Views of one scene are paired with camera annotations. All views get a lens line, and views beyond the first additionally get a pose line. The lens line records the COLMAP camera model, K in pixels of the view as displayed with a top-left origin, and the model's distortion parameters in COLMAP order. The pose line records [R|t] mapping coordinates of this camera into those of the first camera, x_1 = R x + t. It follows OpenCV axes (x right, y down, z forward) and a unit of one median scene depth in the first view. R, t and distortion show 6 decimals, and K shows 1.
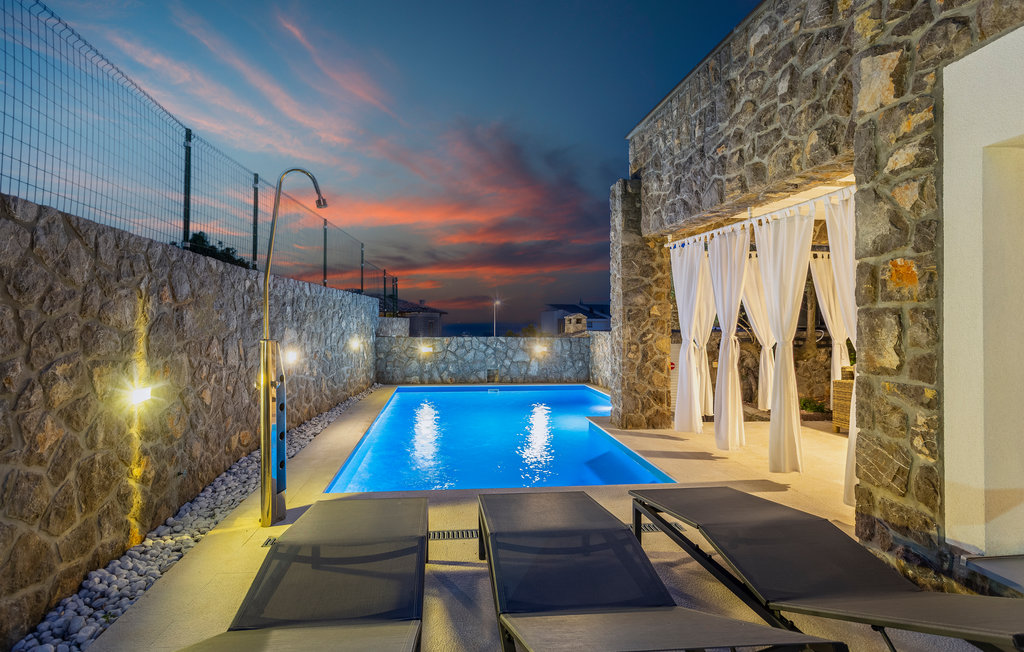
lens RADIAL K [[487.1, 0, 474.8], [0, 487.1, 320.7], [0, 0, 1]] dist [0.000819, 0.002570]
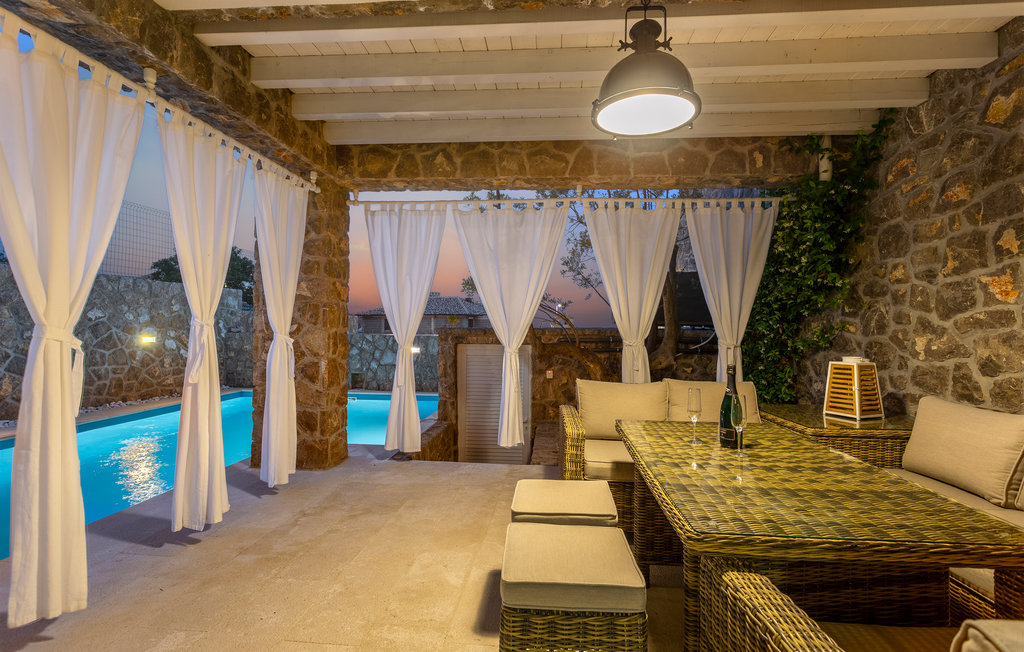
lens RADIAL K [[487.1, 0, 489.6], [0, 487.1, 323.4], [0, 0, 1]] dist [0.000819, 0.002570]
pose [[0.987885, 0.010330, -0.154842, 1.399344], [-0.010334, 0.999946, 0.000782, 0.043098], [0.154841, 0.000828, 0.987939, 0.757462]]
